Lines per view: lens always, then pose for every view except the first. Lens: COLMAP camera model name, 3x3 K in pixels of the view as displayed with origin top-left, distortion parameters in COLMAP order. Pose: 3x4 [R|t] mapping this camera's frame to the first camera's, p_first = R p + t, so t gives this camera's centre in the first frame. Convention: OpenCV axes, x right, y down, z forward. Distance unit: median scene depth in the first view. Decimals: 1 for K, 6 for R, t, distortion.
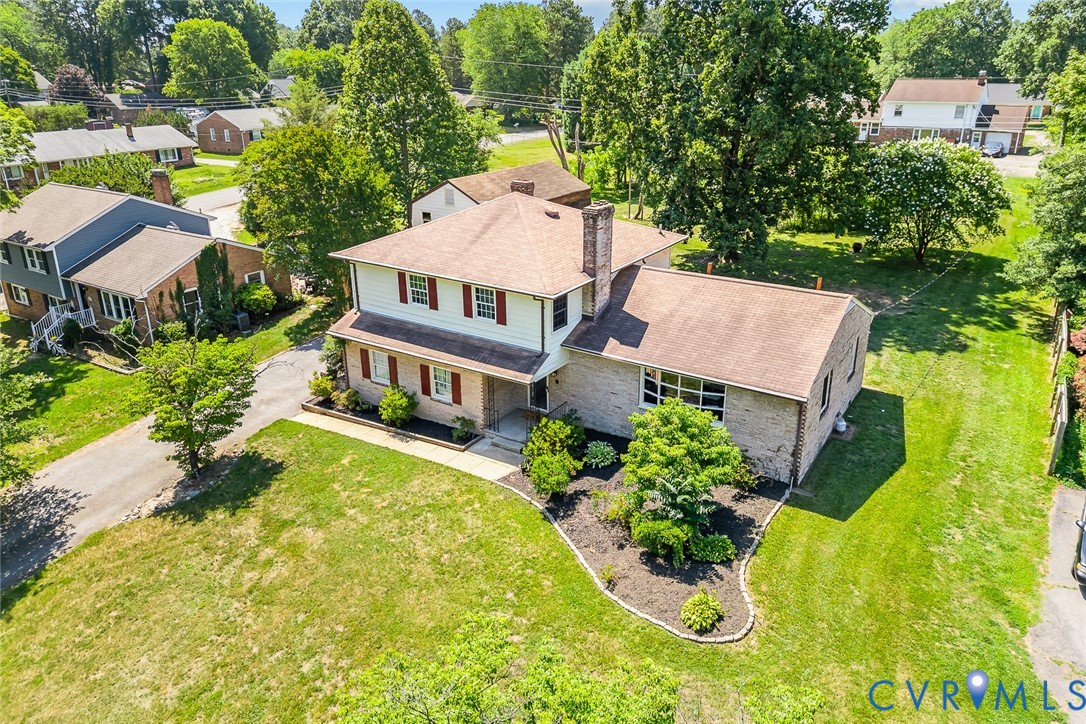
lens RADIAL K [[753.2, 0, 562.7], [0, 753.2, 370.4], [0, 0, 1]] dist [0.027623, -0.001981]
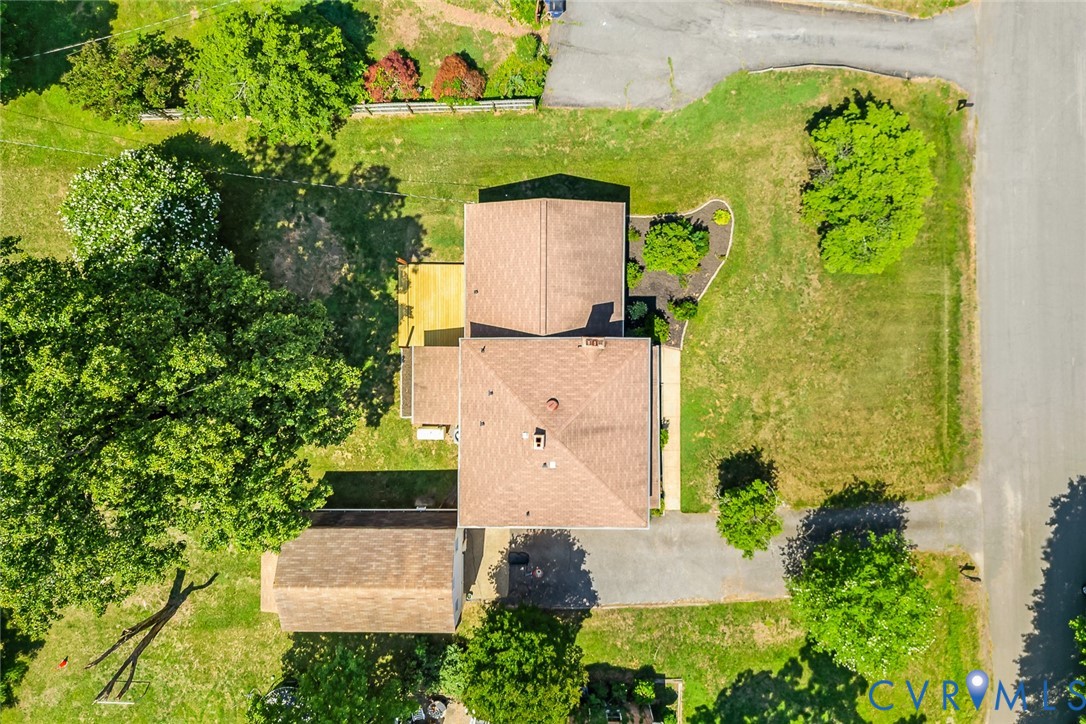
lens RADIAL K [[740.9, 0, 543.0], [0, 740.9, 362.0], [0, 0, 1]] dist [0.037077, -0.001044]
pose [[-0.537303, -0.842899, 0.028749, 0.015137], [0.367431, -0.203263, 0.907567, -1.583543], [-0.759144, 0.498202, 0.418921, 0.445755]]
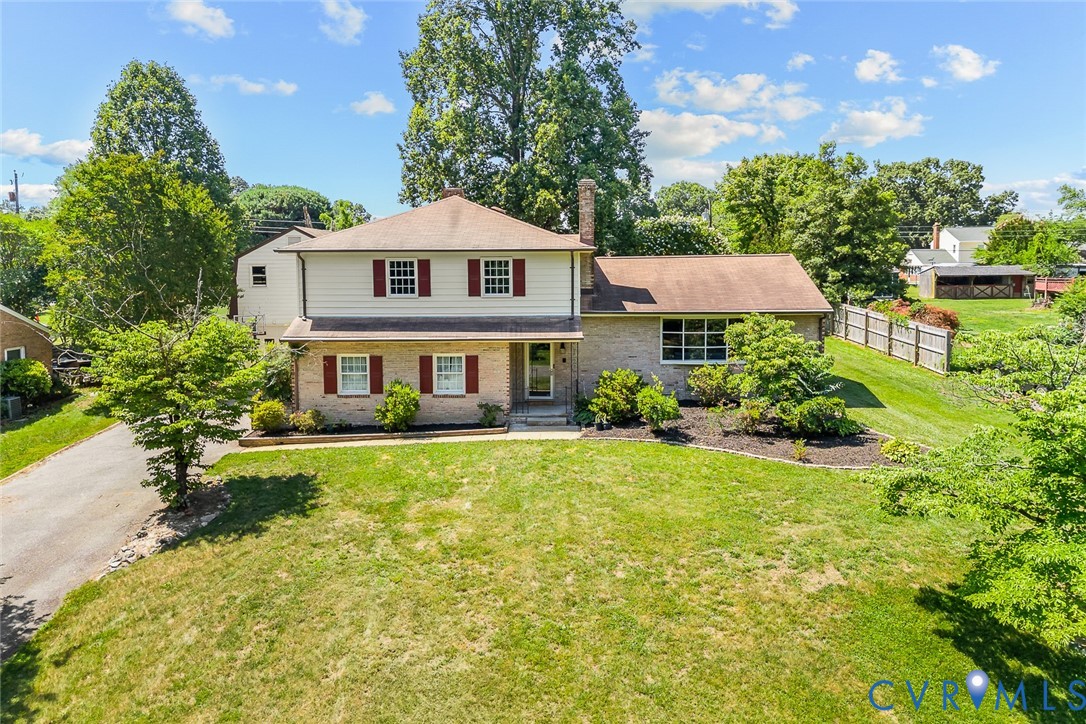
lens RADIAL K [[763.3, 0, 543.0], [0, 763.3, 362.0], [0, 0, 1]] dist [0.024895, 0.000447]
pose [[0.857293, -0.066890, 0.510465, -0.543781], [0.199839, 0.957013, -0.210214, 0.223235], [-0.474460, 0.282226, 0.833808, 0.206253]]
